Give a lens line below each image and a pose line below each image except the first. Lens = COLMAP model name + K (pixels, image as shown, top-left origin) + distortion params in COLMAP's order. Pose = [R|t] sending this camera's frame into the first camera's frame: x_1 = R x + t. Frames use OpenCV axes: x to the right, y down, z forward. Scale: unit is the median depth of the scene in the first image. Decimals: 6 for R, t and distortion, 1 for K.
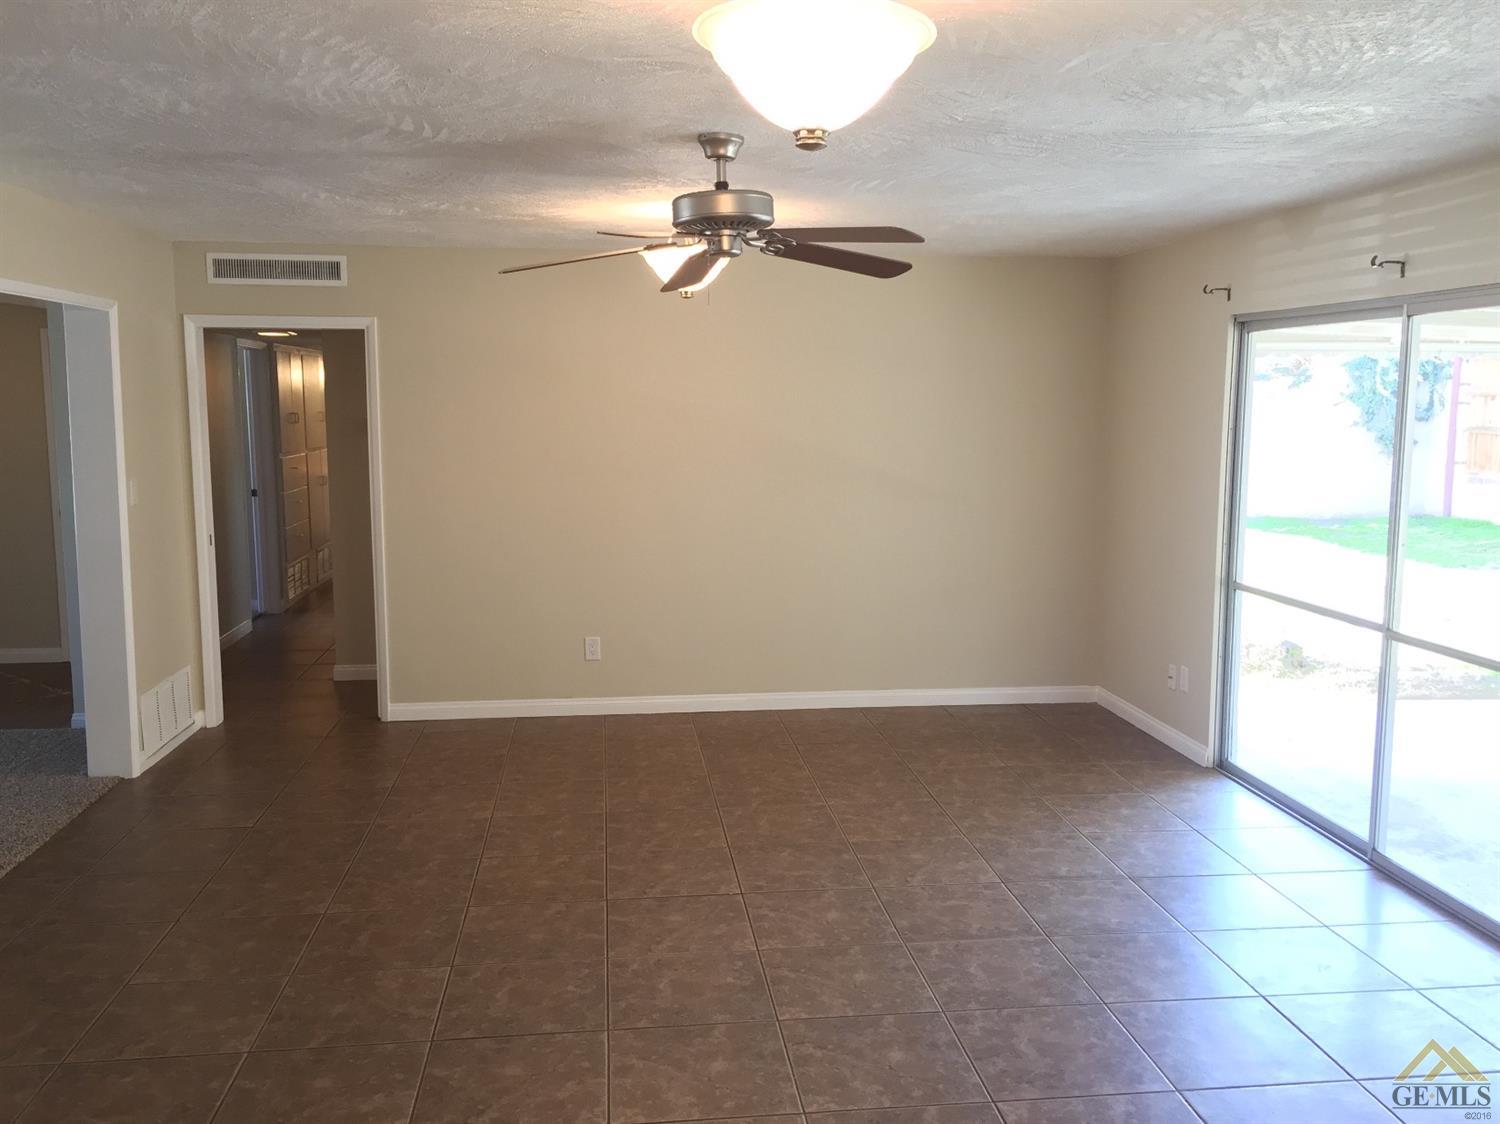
lens RADIAL K [[1283.2, 0, 749.4], [0, 1283.2, 548.8], [0, 0, 1]] dist [0.076223, -0.100107]
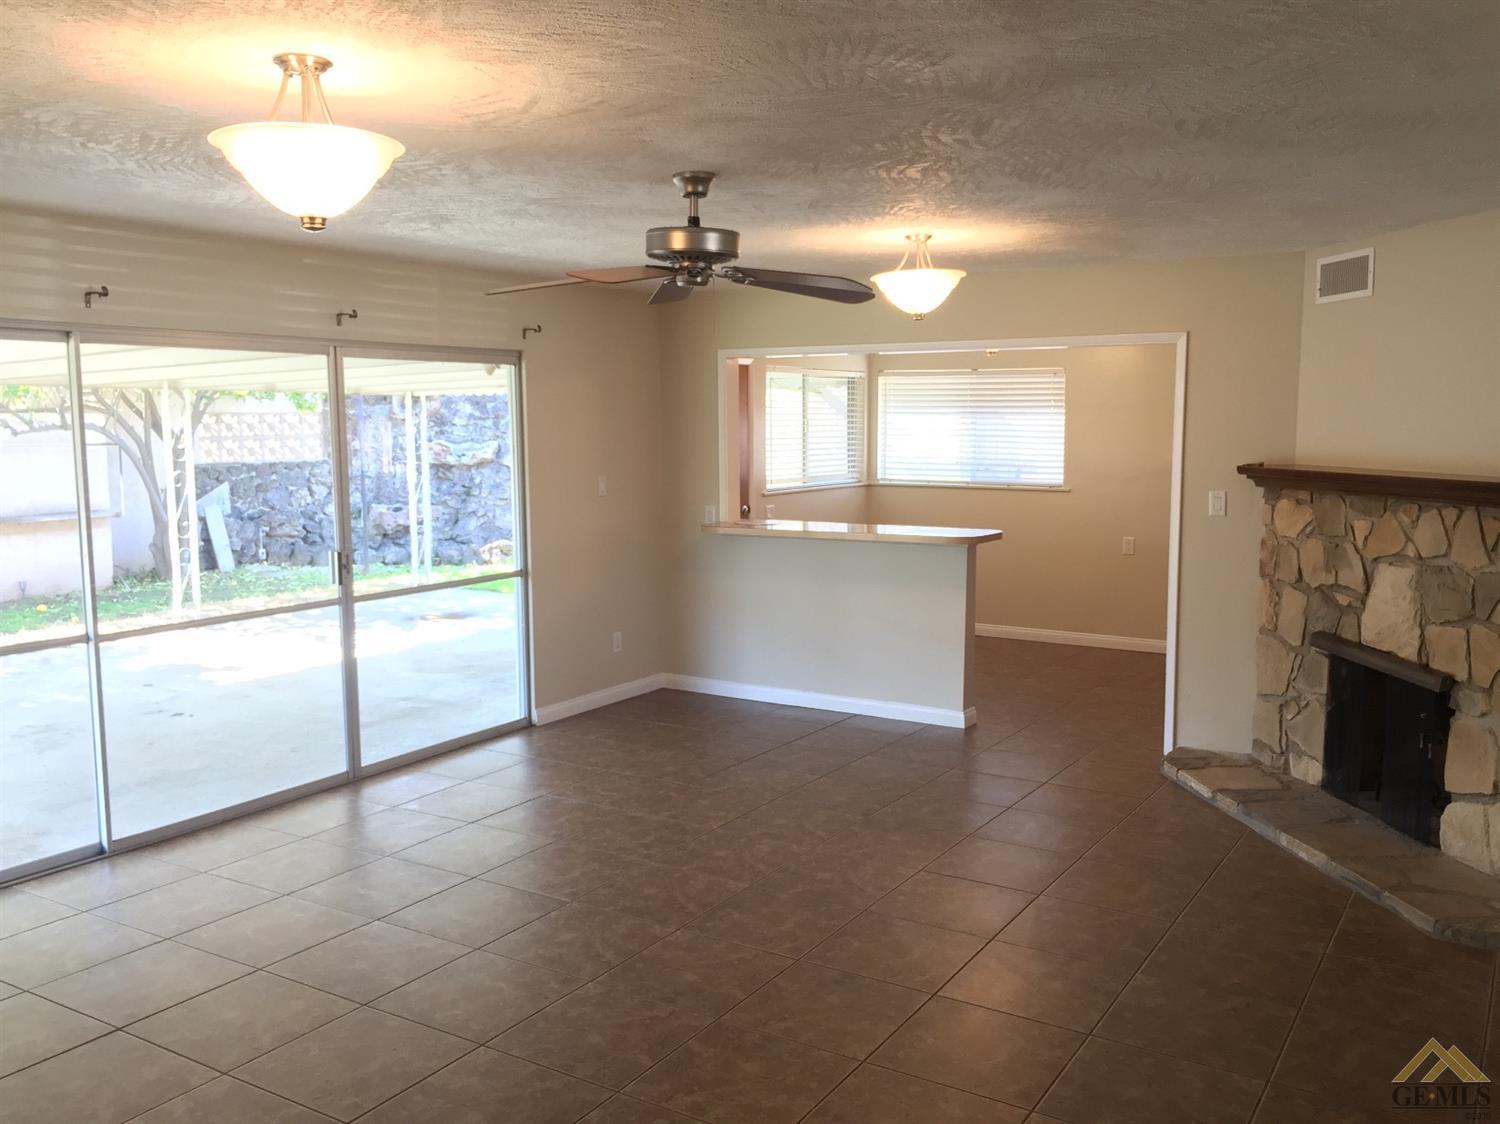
lens RADIAL K [[1283.2, 0, 749.3], [0, 1283.2, 561.8], [0, 0, 1]] dist [0.076223, -0.100107]
pose [[-0.780929, -0.068630, 0.620838, -0.724914], [0.074872, 0.976494, 0.202124, -0.213552], [-0.620117, 0.204328, -0.757434, 1.807506]]
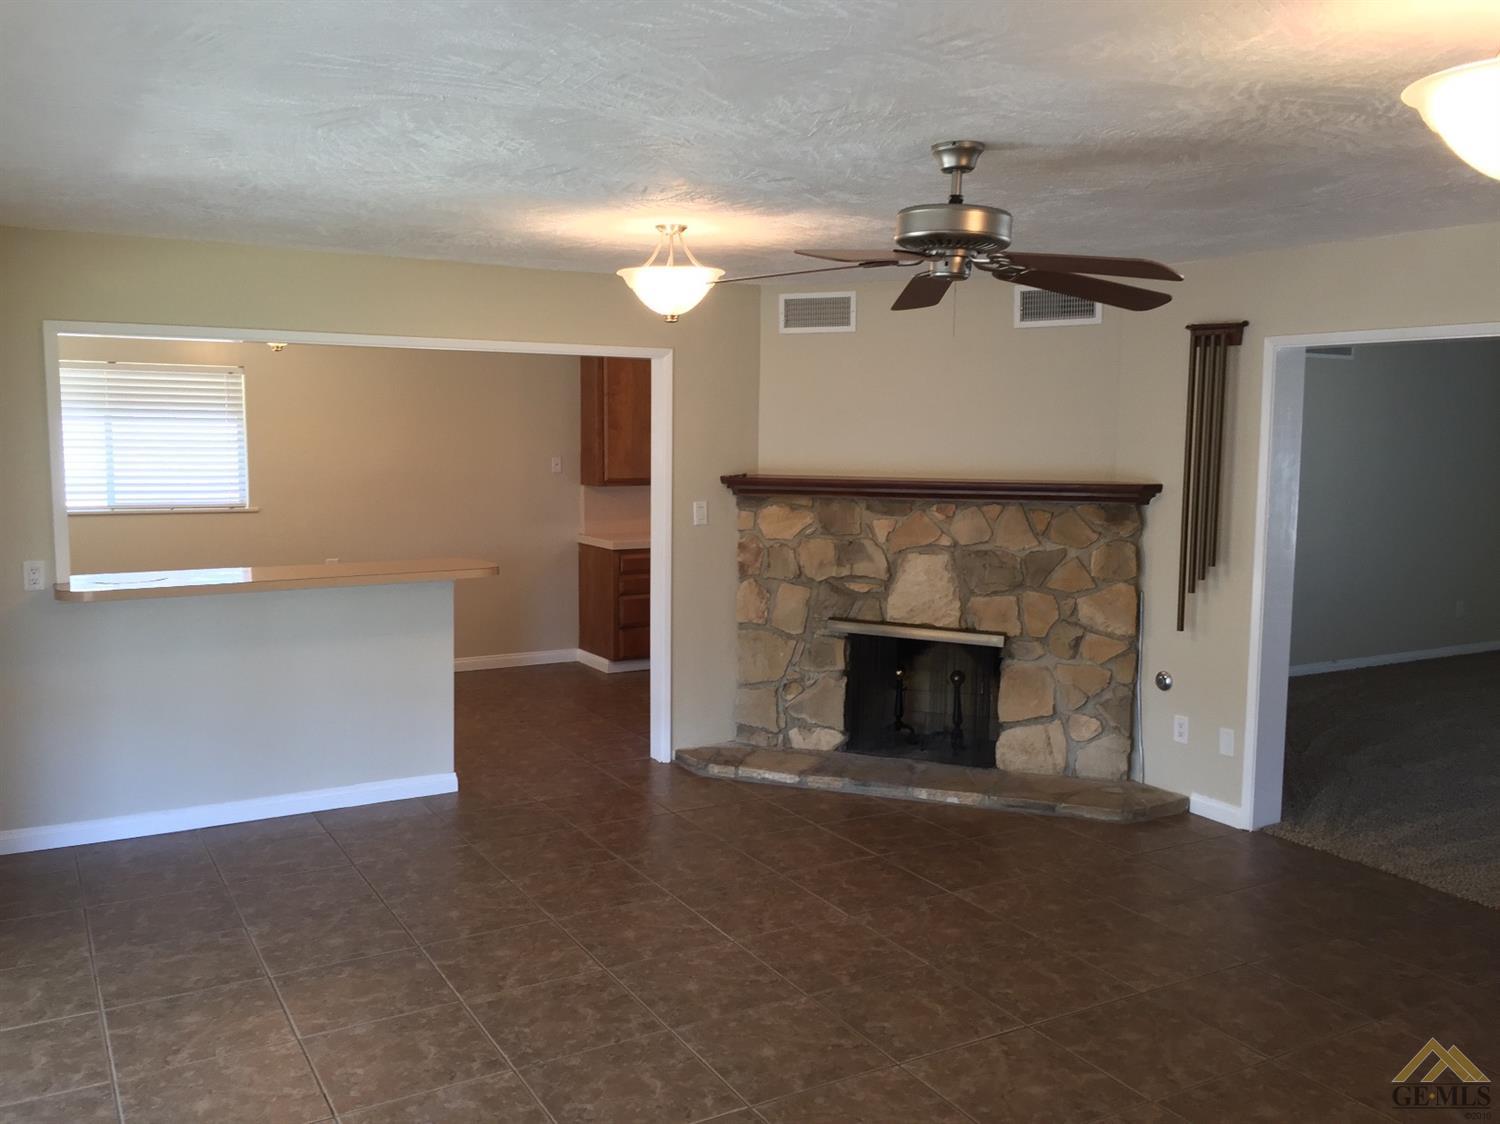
lens RADIAL K [[1283.2, 0, 748.0], [0, 1283.2, 565.3], [0, 0, 1]] dist [0.076223, -0.100107]
pose [[-0.919677, 0.034458, -0.391162, 0.455716], [-0.054606, 0.975241, 0.214296, -0.213969], [0.388861, 0.218443, -0.895025, 1.762734]]
